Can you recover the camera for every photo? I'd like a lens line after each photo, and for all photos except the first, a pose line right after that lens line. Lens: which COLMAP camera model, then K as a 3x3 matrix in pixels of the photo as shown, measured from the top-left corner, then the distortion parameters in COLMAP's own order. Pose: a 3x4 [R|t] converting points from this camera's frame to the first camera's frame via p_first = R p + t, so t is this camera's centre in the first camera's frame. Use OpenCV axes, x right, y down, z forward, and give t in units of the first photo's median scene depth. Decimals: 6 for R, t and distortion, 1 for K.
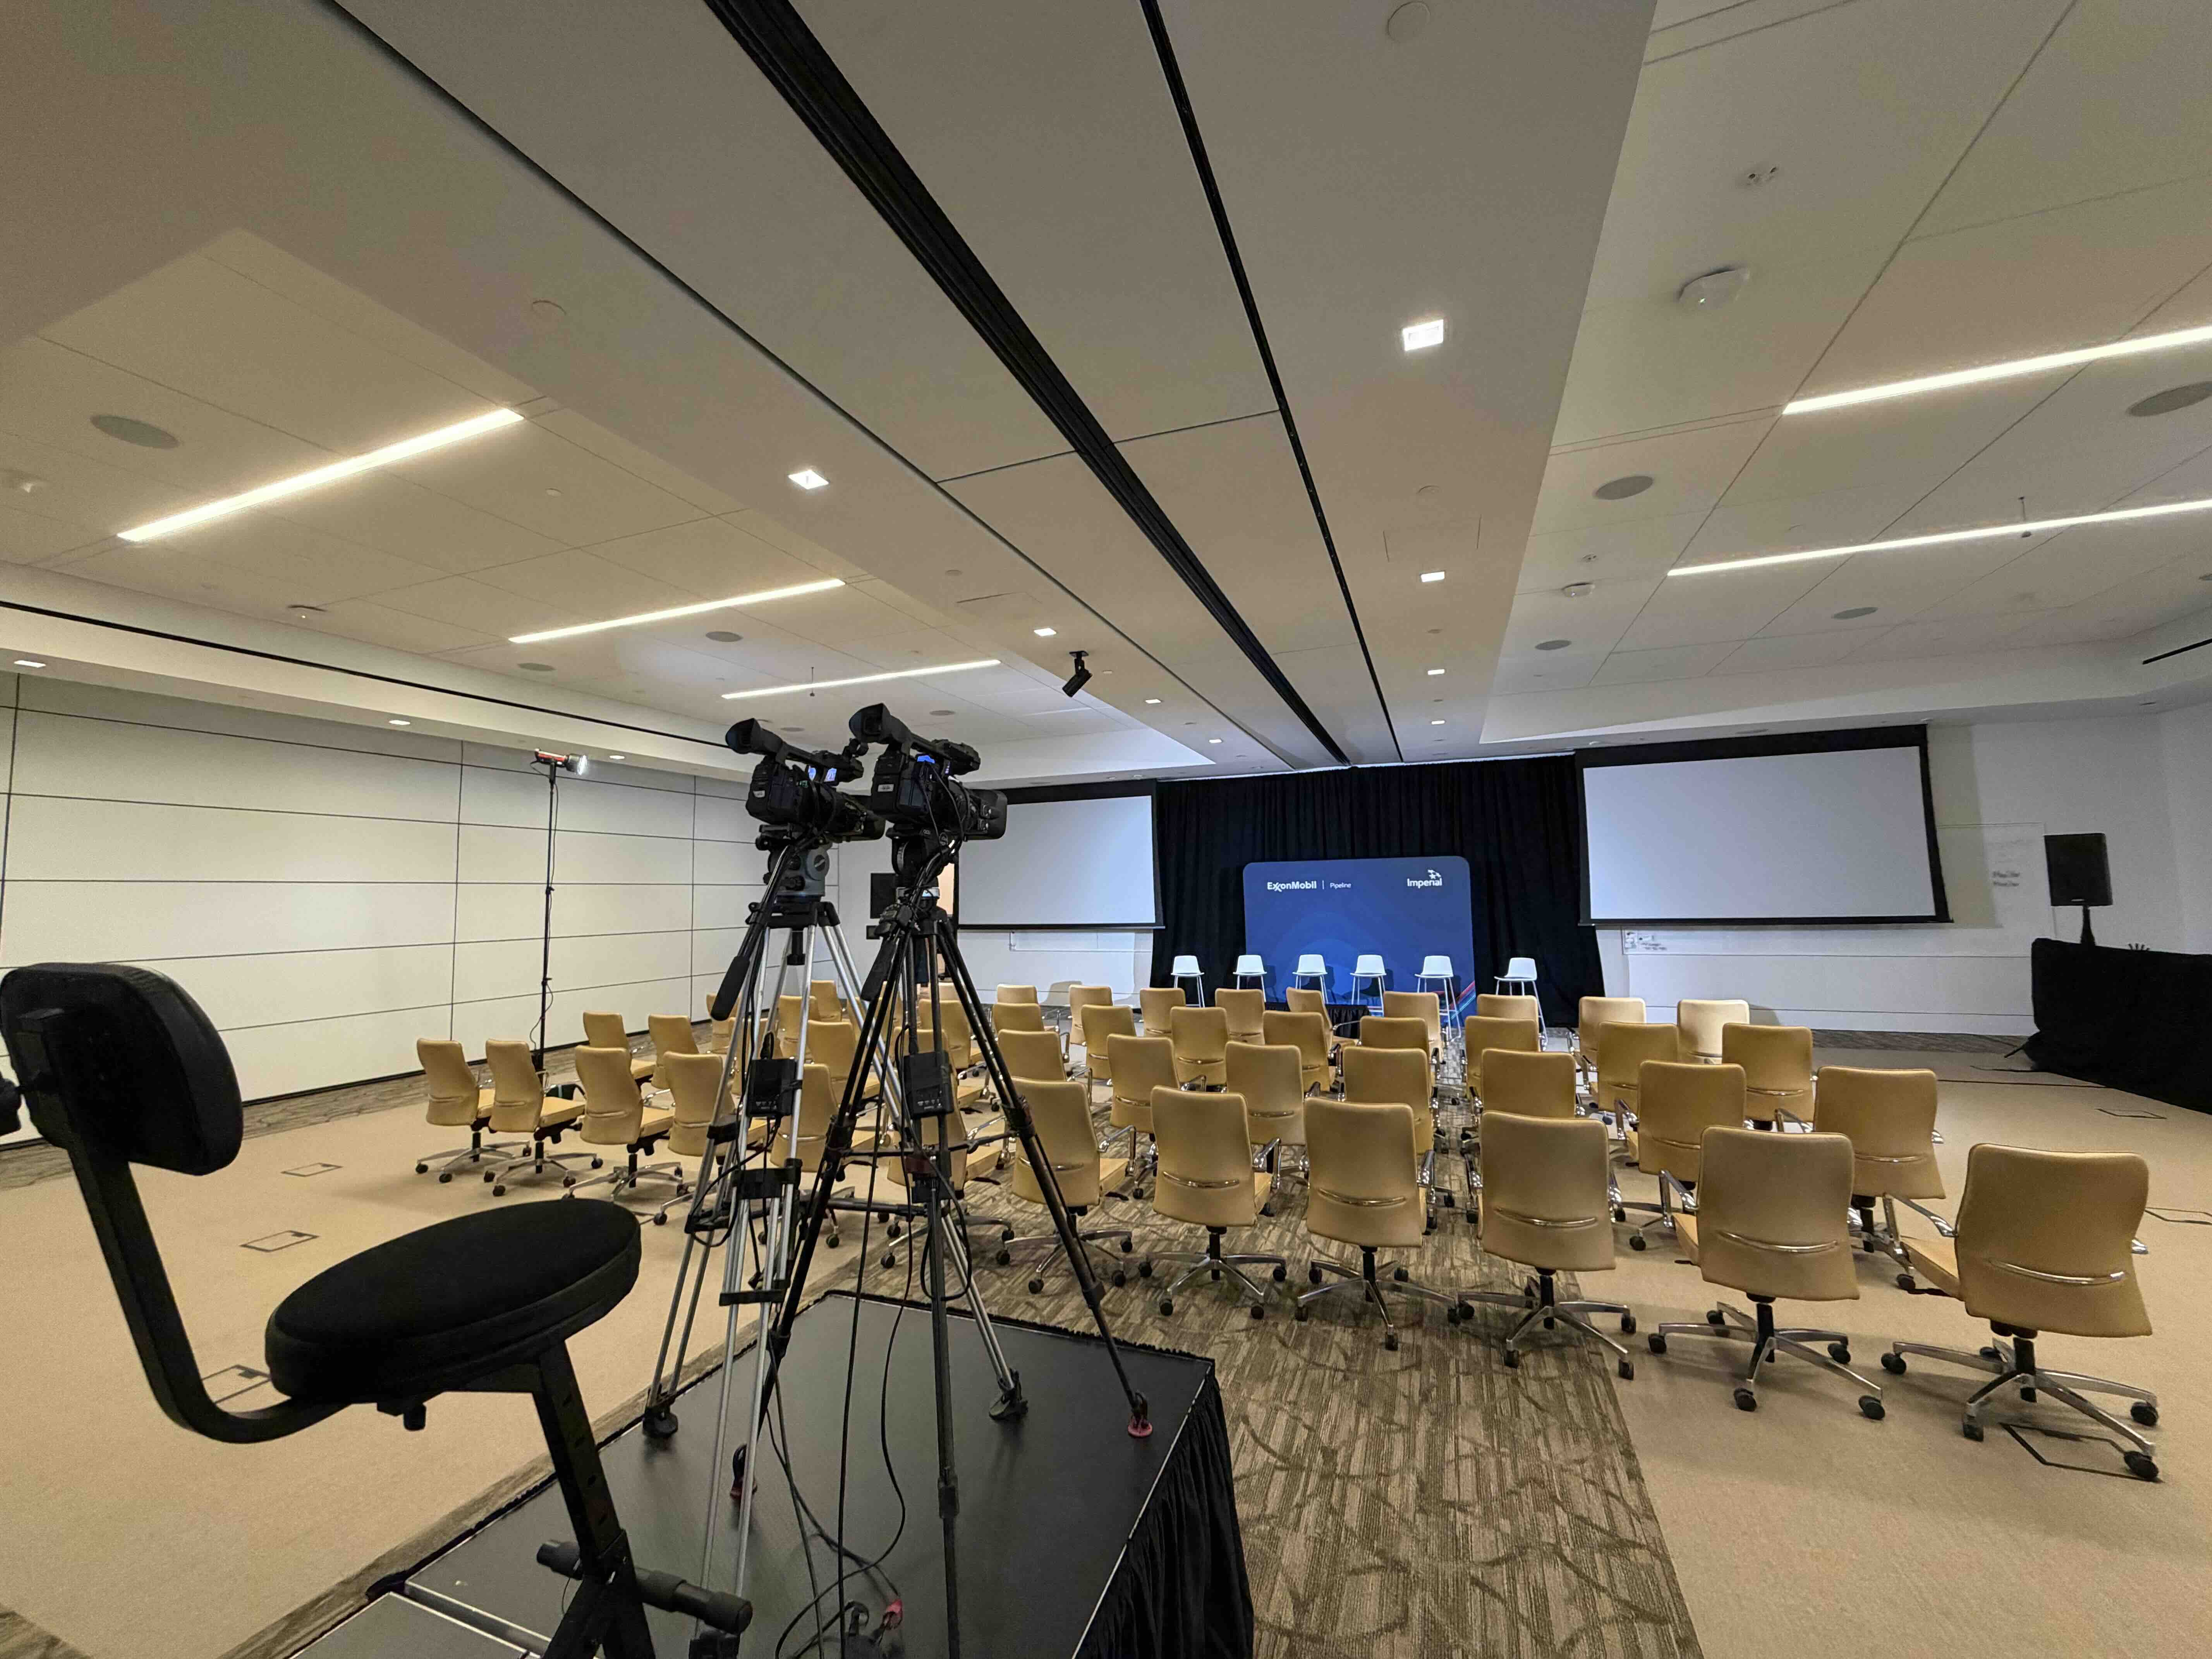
lens RADIAL K [[866.1, 0, 1106.0], [0, 866.1, 829.5], [0, 0, 1]] dist [-0.000512, -0.000212]
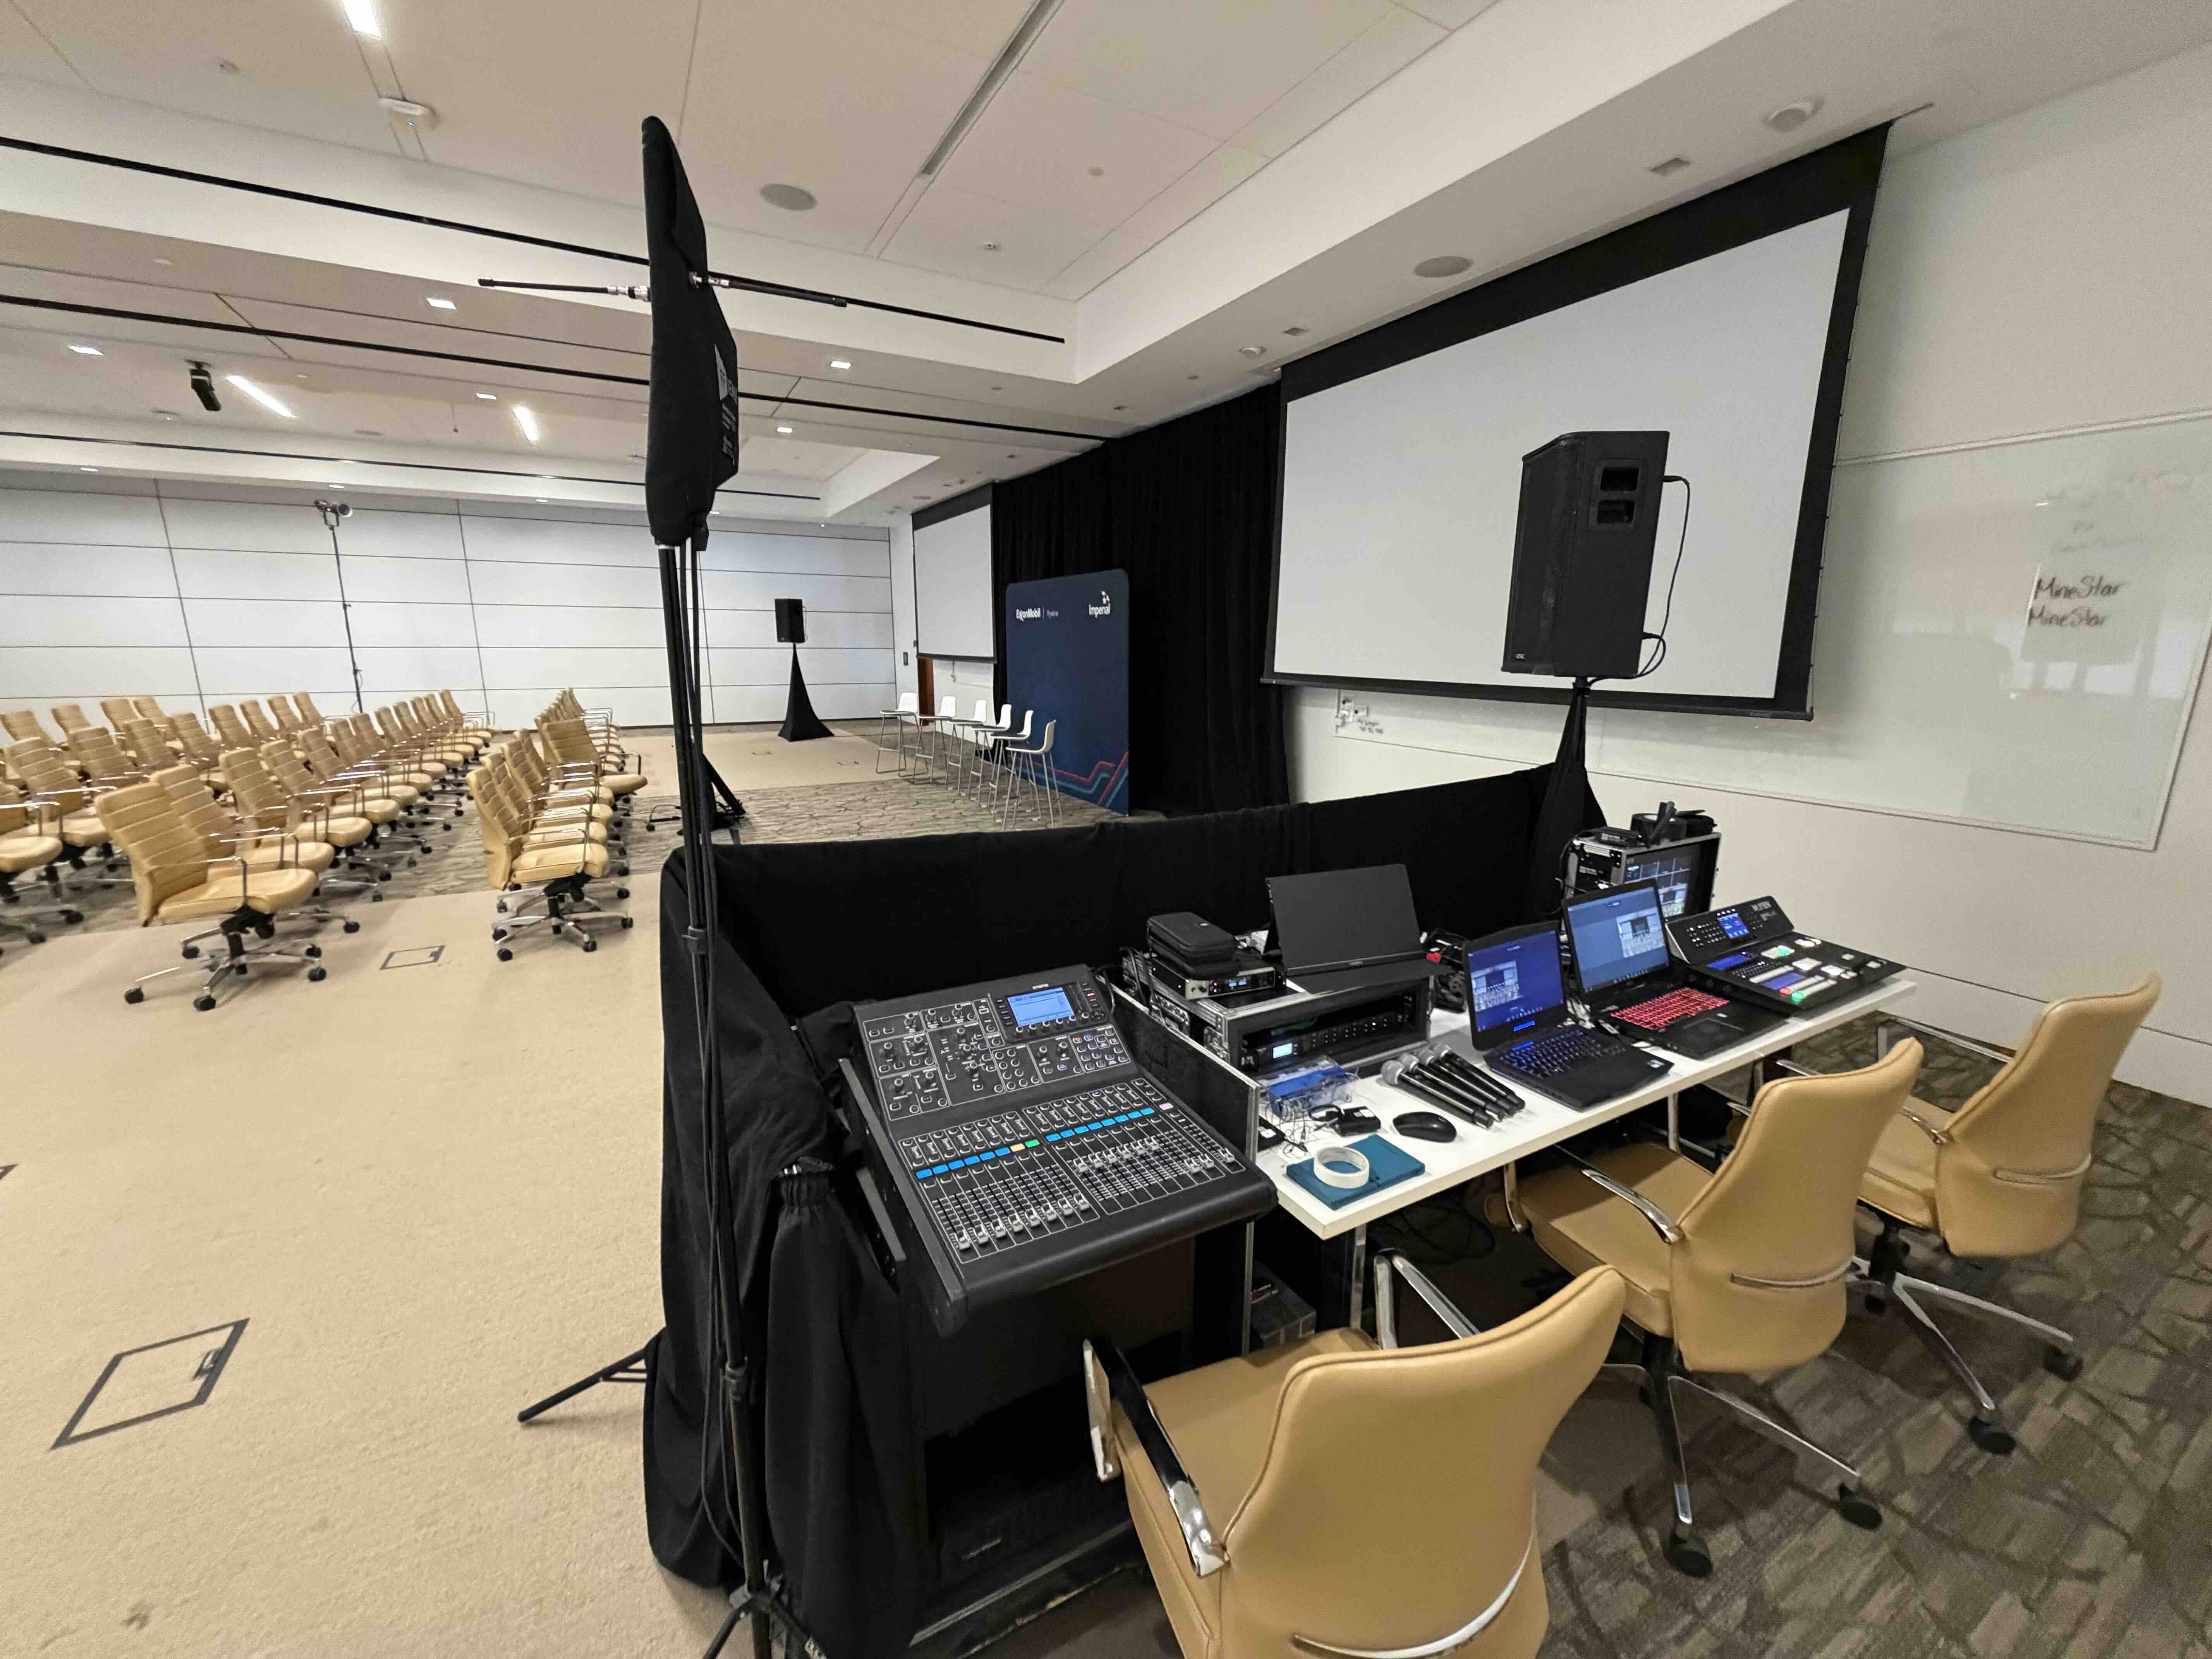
lens RADIAL K [[899.3, 0, 1106.0], [0, 899.3, 829.5], [0, 0, 1]] dist [0.001508, 0.000090]
pose [[0.766549, 0.157875, -0.622478, 0.865912], [0.025998, 0.960887, 0.275718, 0.031773], [0.641660, -0.227535, 0.732462, 0.431139]]
